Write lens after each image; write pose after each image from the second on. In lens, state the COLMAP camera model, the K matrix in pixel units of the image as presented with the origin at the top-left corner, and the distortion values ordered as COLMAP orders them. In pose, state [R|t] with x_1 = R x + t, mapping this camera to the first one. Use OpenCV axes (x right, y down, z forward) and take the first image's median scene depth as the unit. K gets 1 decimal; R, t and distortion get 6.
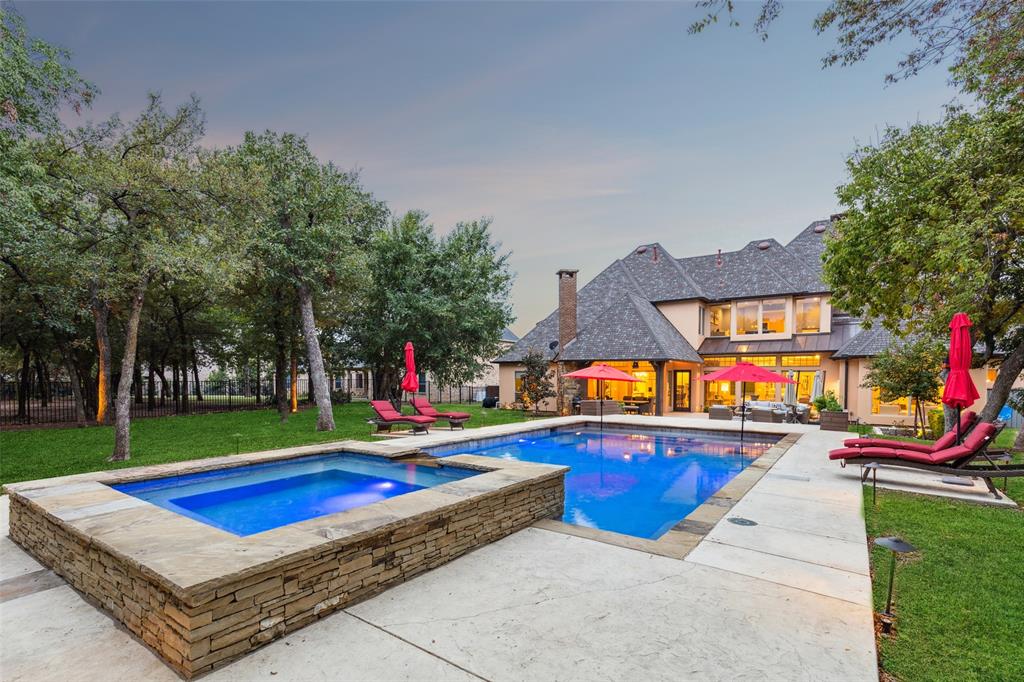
lens RADIAL K [[474.2, 0, 512.5], [0, 474.2, 378.2], [0, 0, 1]] dist [-0.000991, -0.000205]
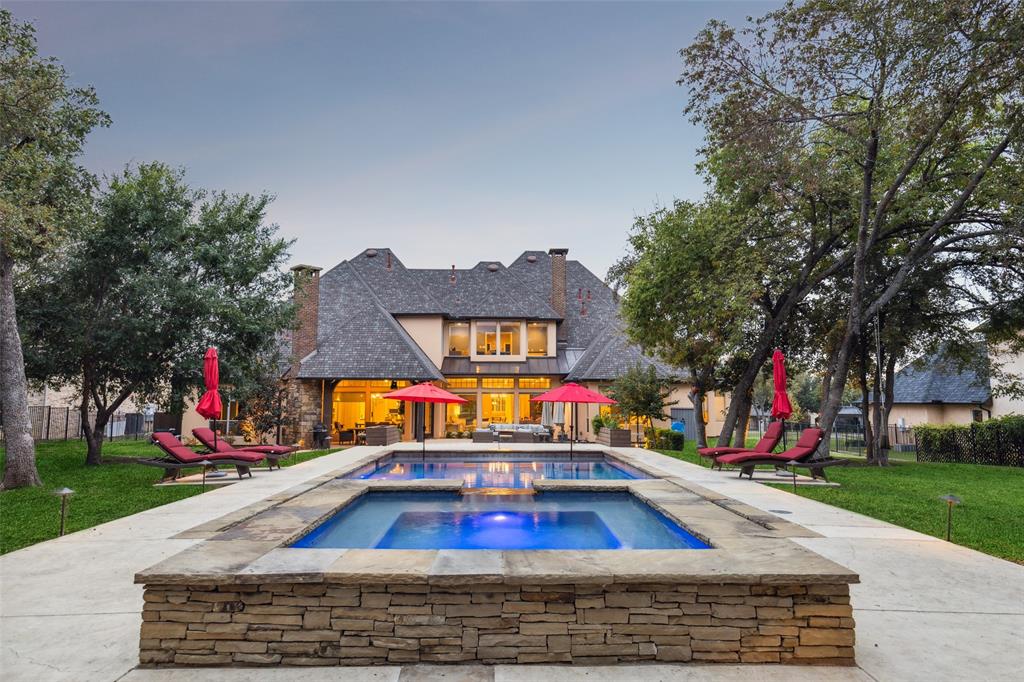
lens RADIAL K [[566.2, 0, 509.7], [0, 566.2, 321.7], [0, 0, 1]] dist [-0.004249, -0.000972]
pose [[0.815974, 0.077575, 0.572860, -0.141630], [0.003249, 0.990324, -0.138734, 0.001744], [-0.578079, 0.115065, 0.807827, 0.022434]]
